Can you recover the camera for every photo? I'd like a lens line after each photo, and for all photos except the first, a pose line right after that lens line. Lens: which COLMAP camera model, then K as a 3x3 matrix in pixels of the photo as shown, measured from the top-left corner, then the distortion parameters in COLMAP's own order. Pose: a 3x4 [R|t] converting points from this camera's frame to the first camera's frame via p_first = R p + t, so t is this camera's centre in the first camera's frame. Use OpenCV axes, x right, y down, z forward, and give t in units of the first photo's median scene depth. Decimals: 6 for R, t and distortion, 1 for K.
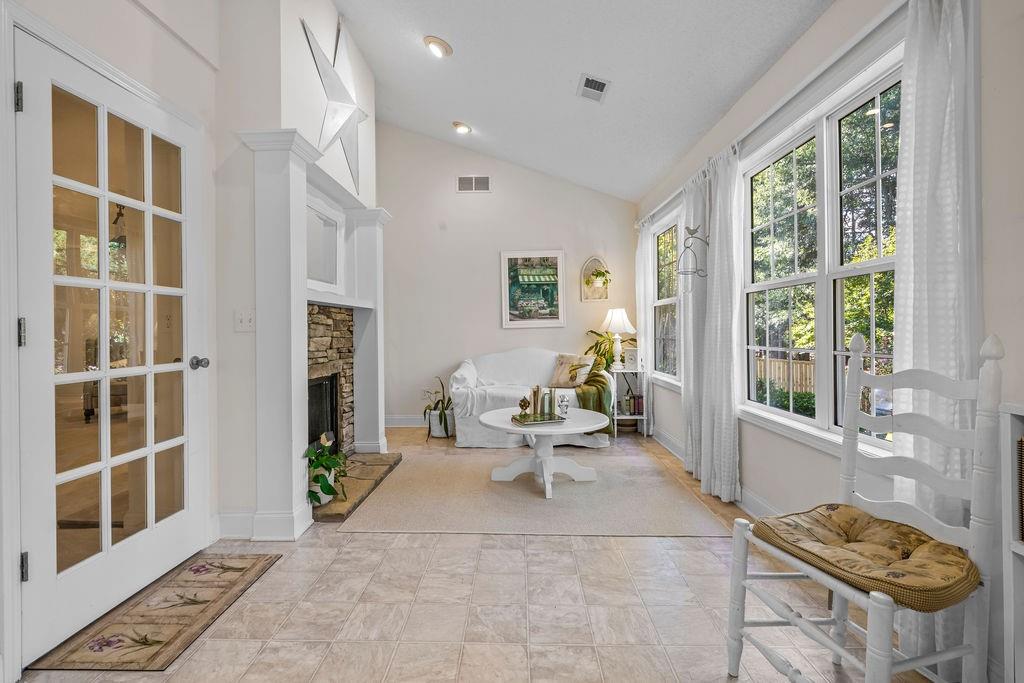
lens RADIAL K [[466.7, 0, 501.6], [0, 466.7, 329.0], [0, 0, 1]] dist [0.005518, -0.000055]
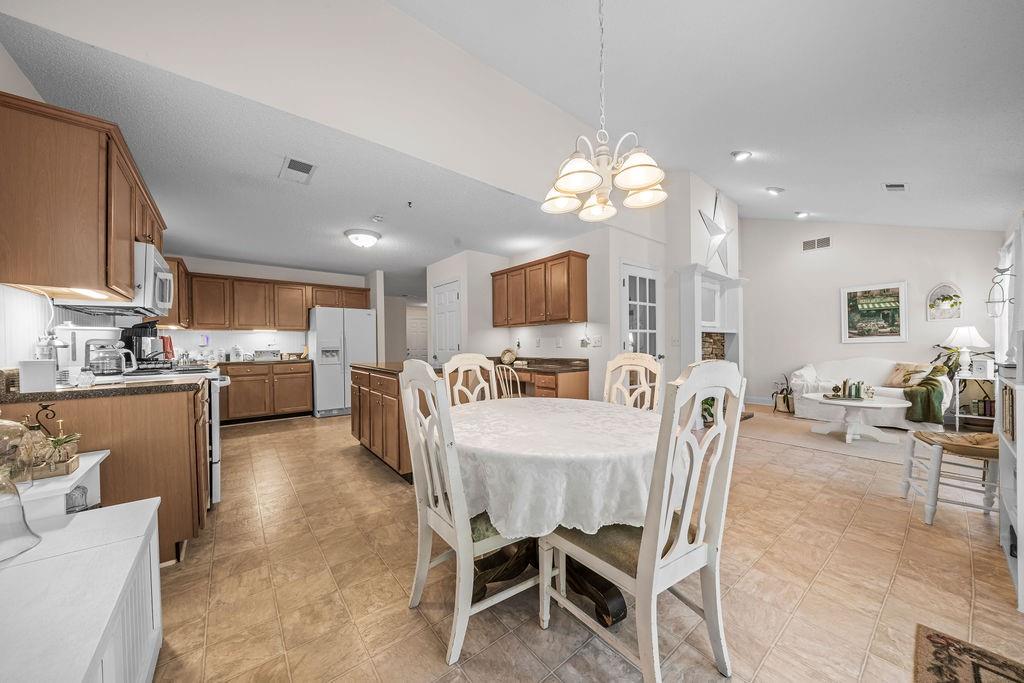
lens RADIAL K [[349.0, 0, 523.1], [0, 349.0, 349.3], [0, 0, 1]] dist [-0.005188, 0.000616]
pose [[0.666481, 0.008509, -0.745474, 0.161625], [0.004459, 0.999871, 0.015400, -0.003621], [0.745509, -0.013588, 0.666357, -0.464211]]
